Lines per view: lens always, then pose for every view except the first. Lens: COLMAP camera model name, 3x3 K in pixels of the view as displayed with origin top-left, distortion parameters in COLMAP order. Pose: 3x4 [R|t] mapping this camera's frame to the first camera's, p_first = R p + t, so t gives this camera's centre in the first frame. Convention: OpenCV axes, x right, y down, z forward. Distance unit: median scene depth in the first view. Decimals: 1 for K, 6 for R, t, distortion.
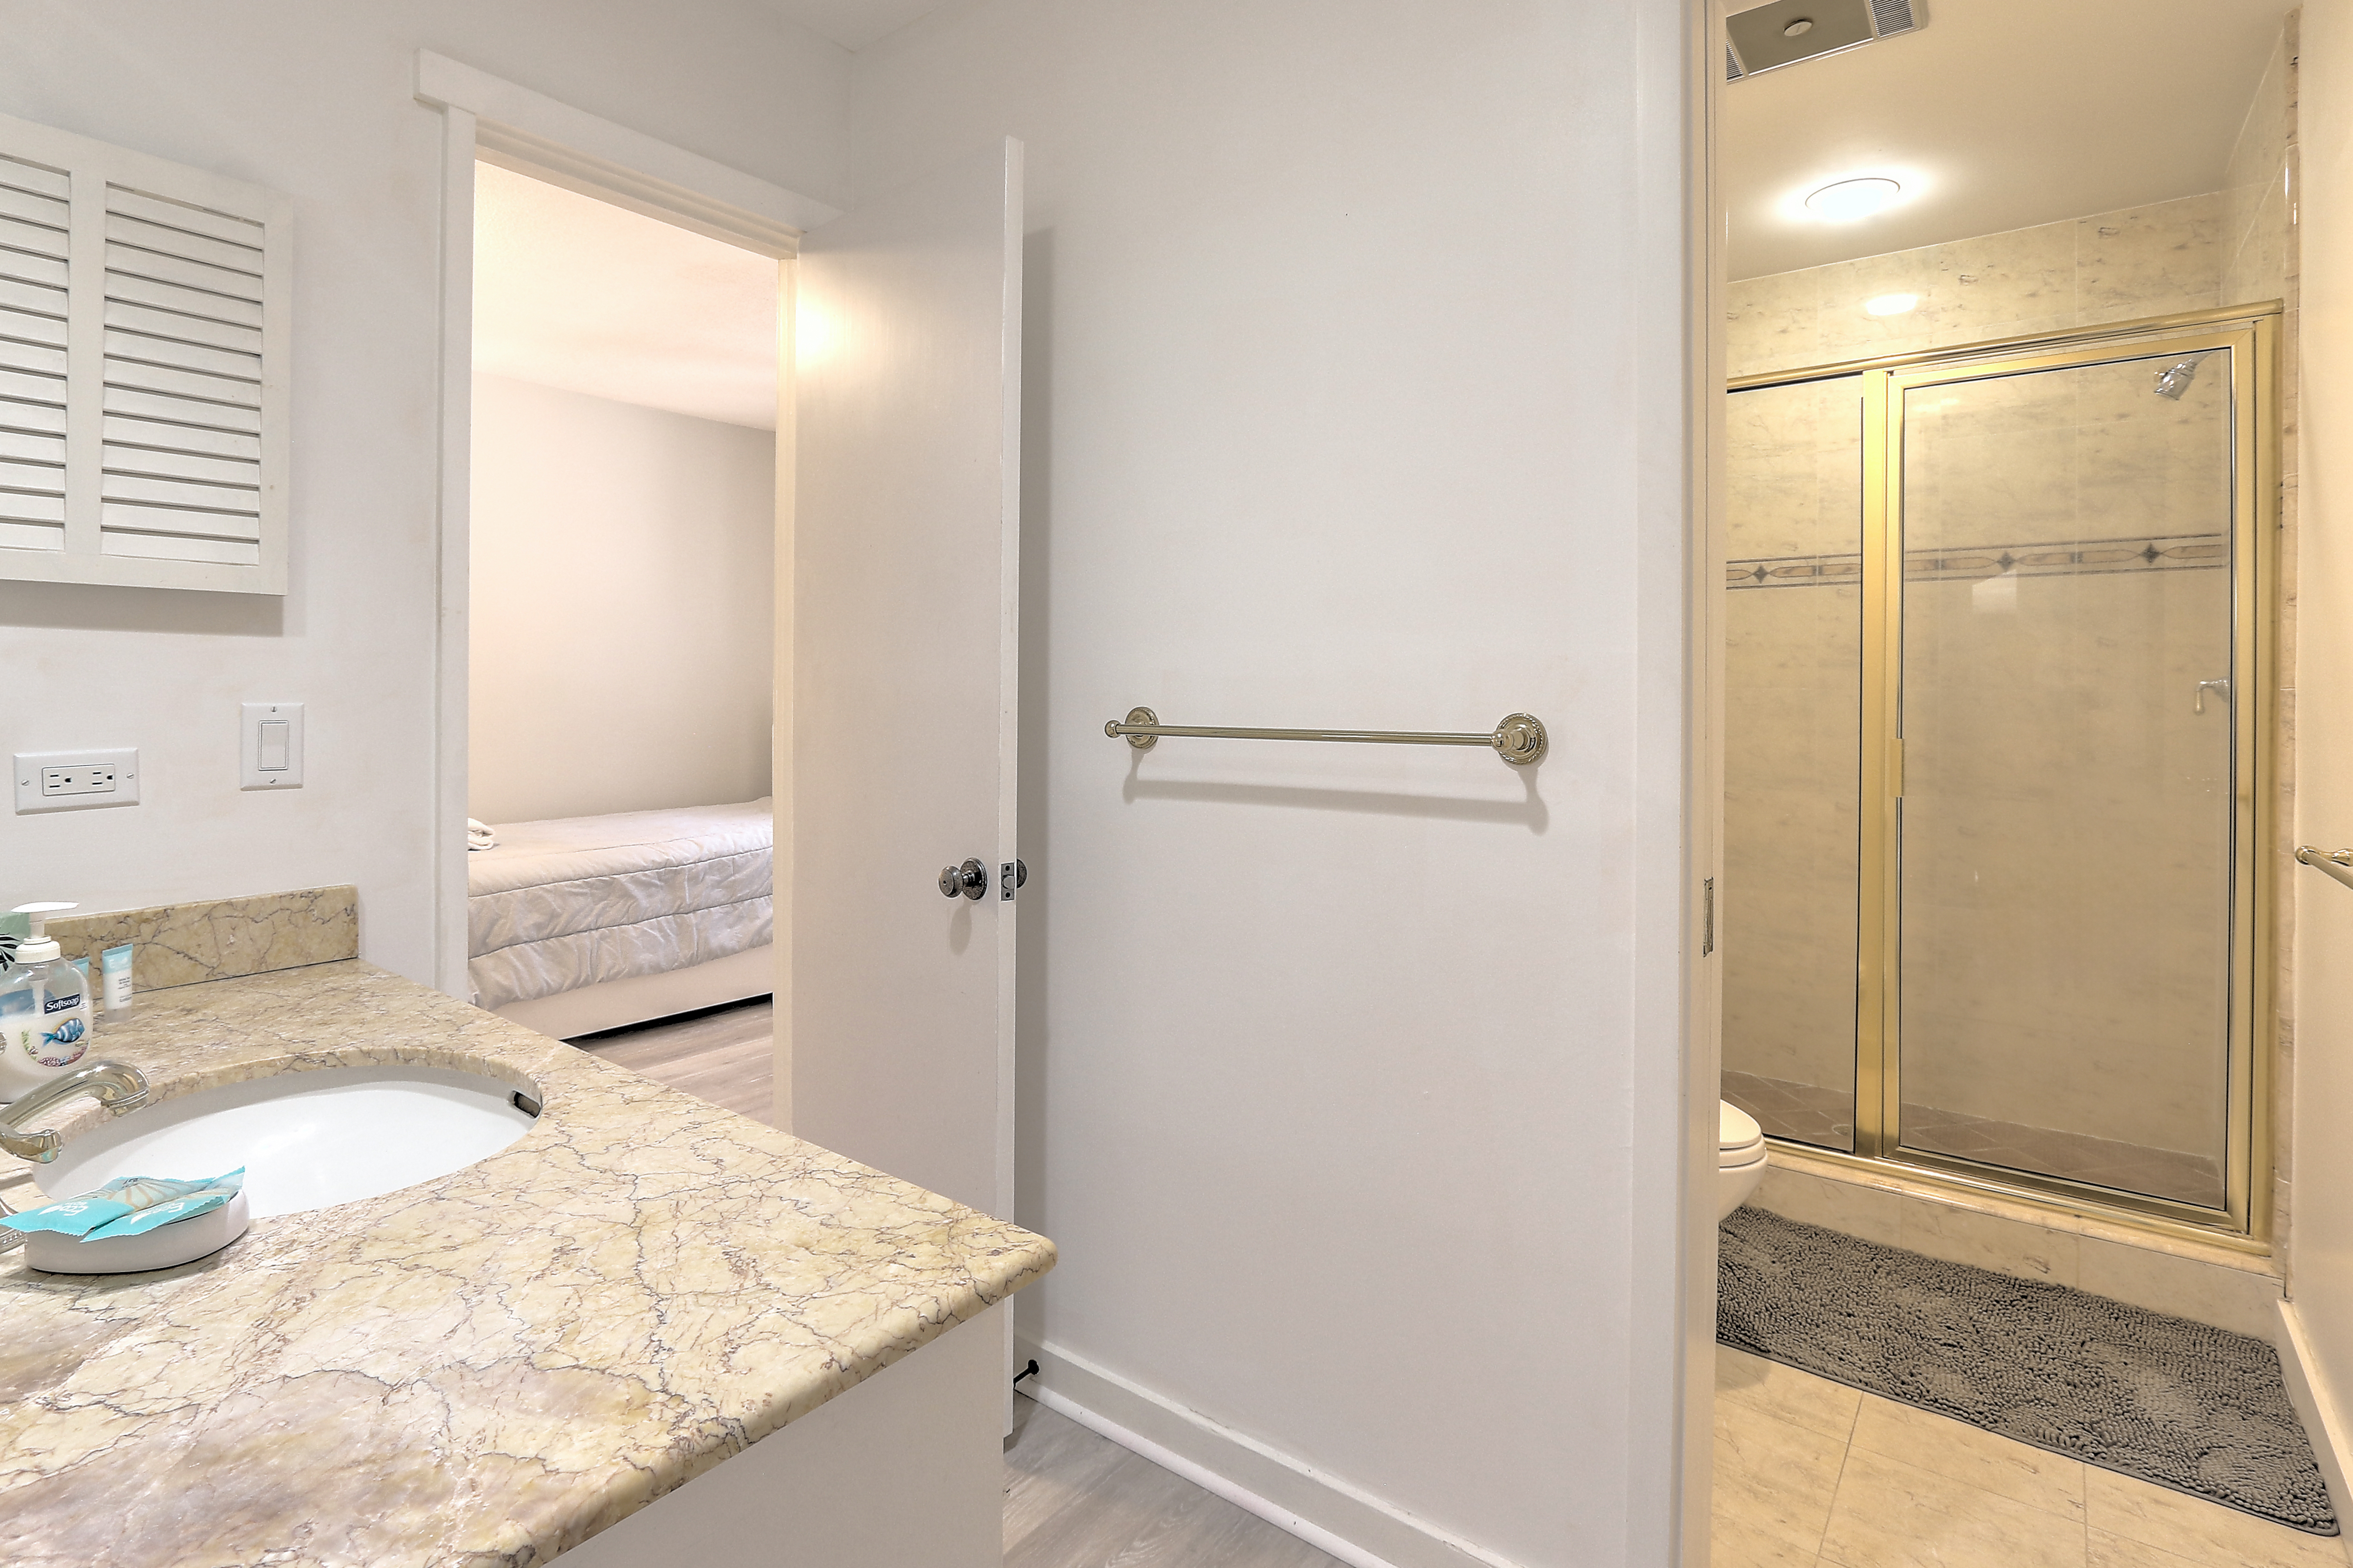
lens RADIAL K [[1133.1, 0, 1168.4], [0, 1133.1, 690.9], [0, 0, 1]] dist [-0.000270, 0.001429]
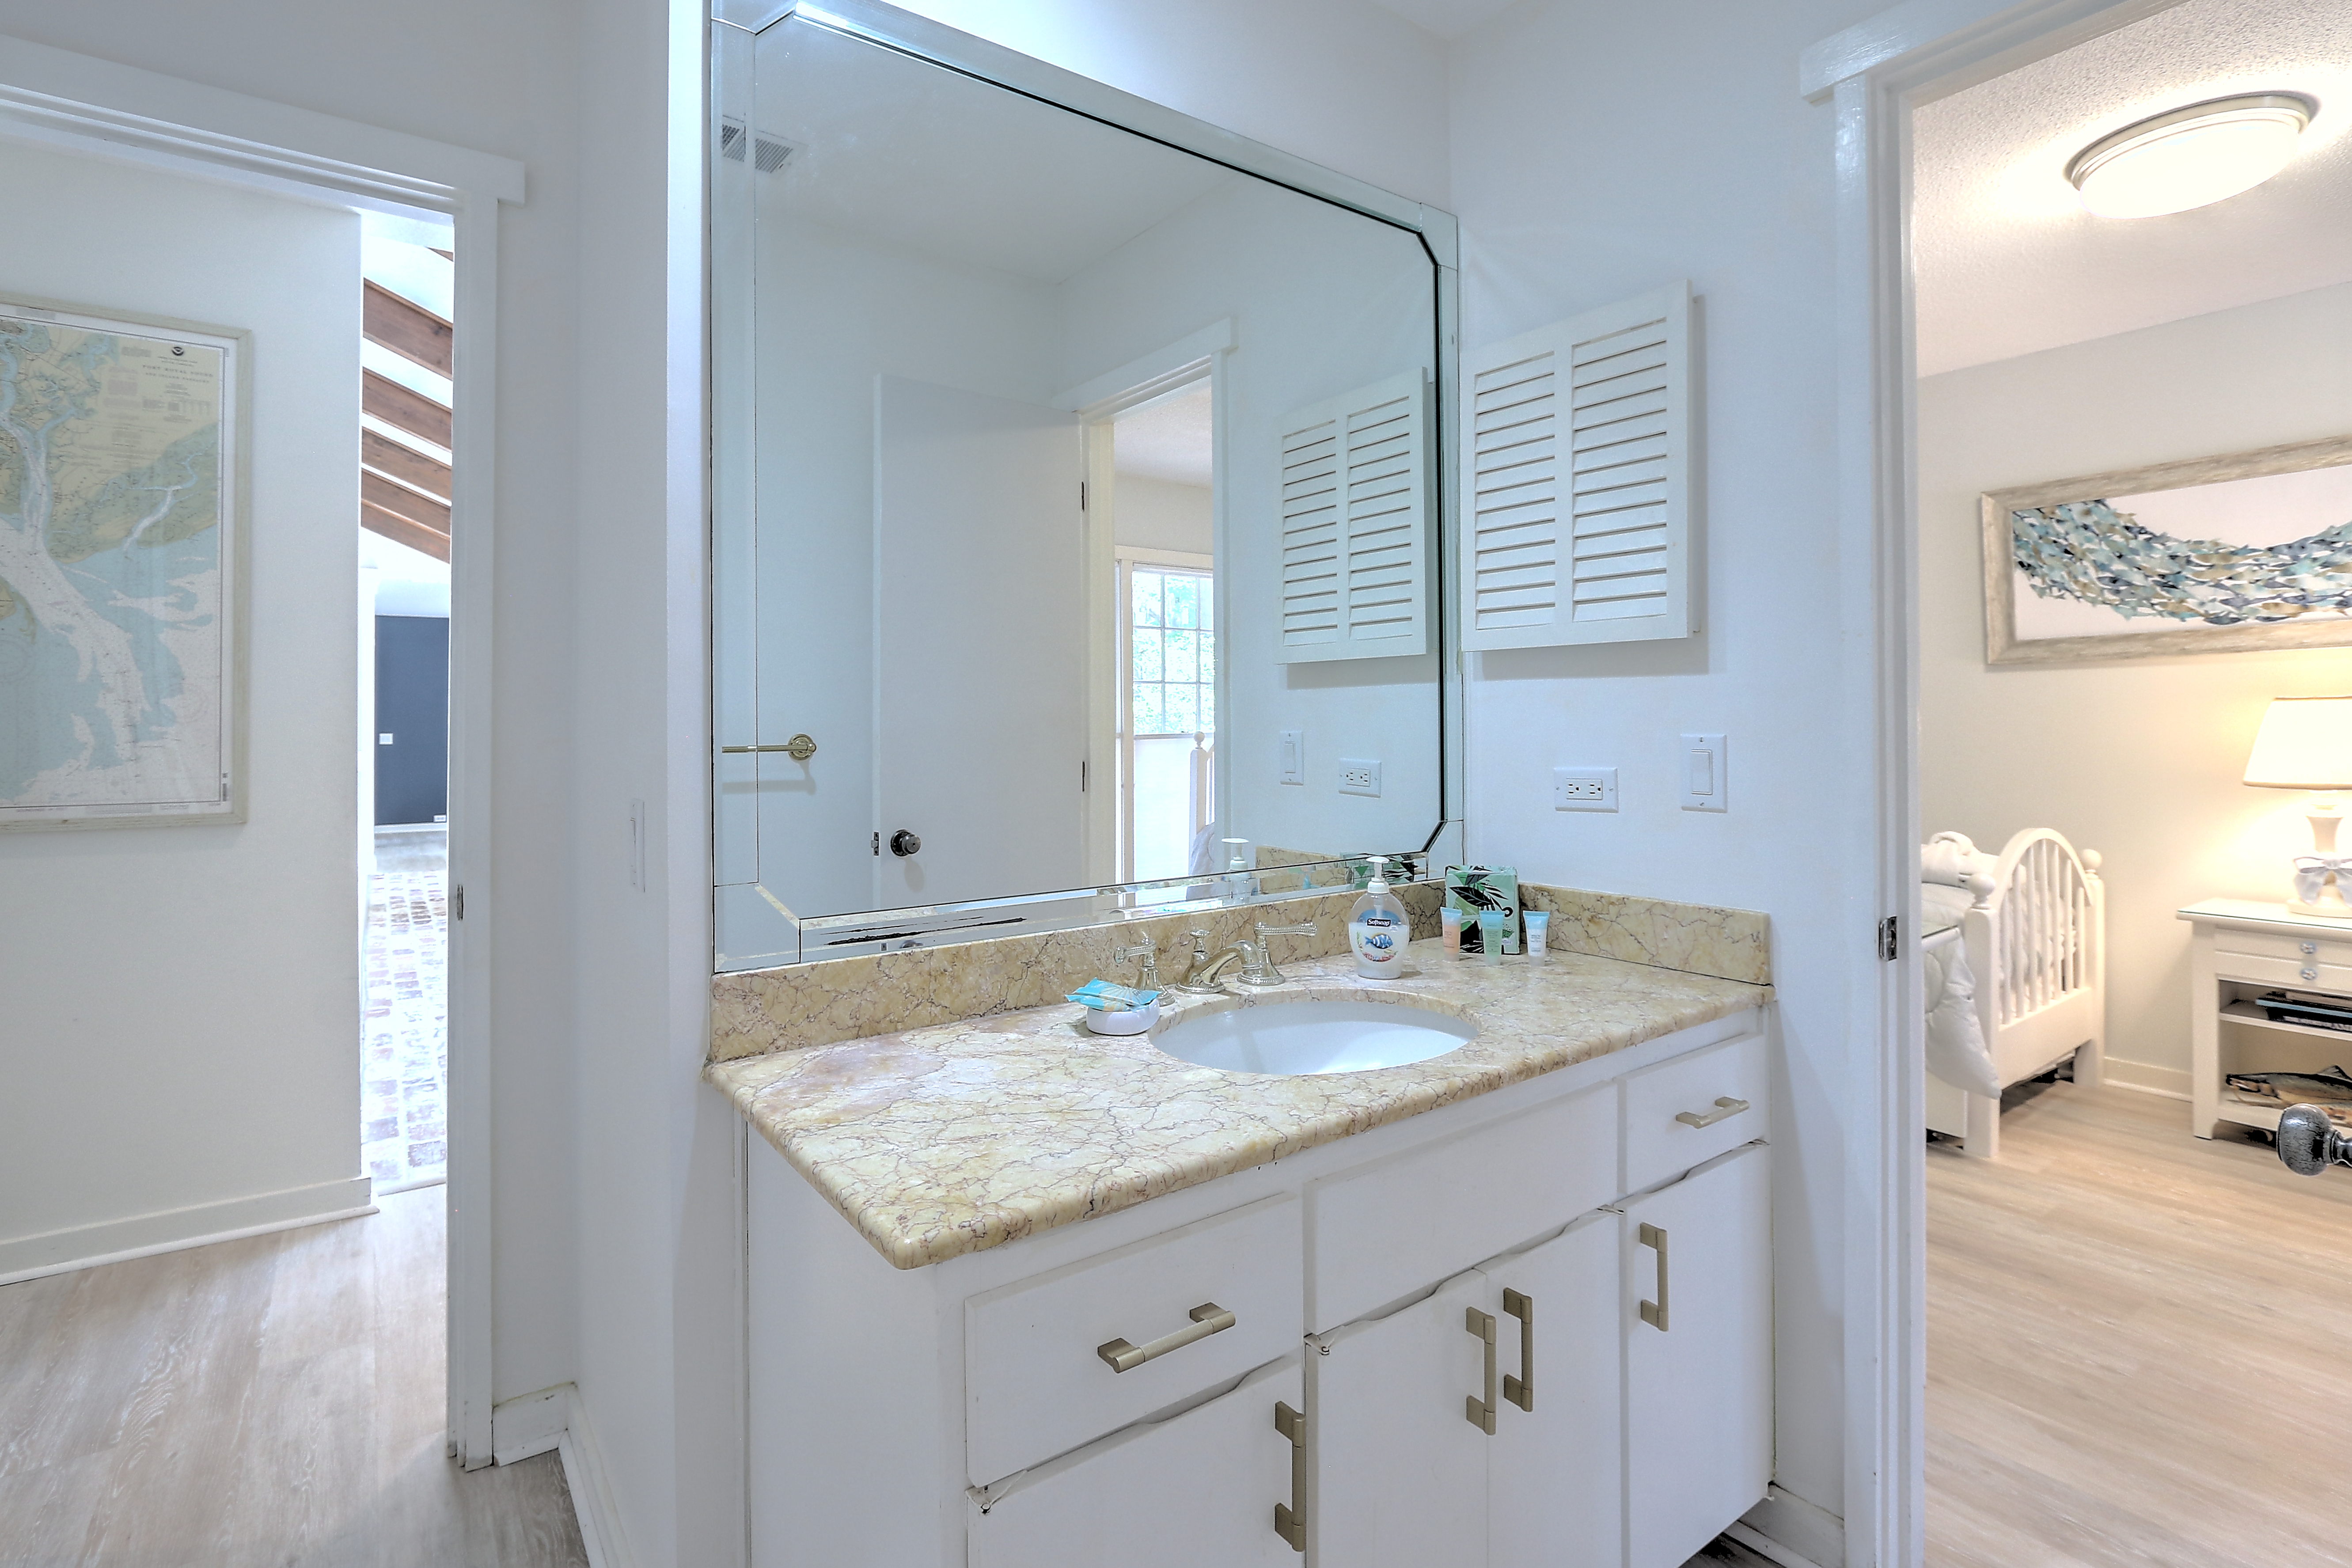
lens RADIAL K [[1127.8, 0, 1119.7], [0, 1127.8, 715.9], [0, 0, 1]] dist [-0.017234, 0.000486]
pose [[-0.311909, -0.007734, -0.950080, 0.482075], [0.004000, 0.999947, -0.009453, 0.001189], [0.950103, -0.006749, -0.311862, 0.879724]]
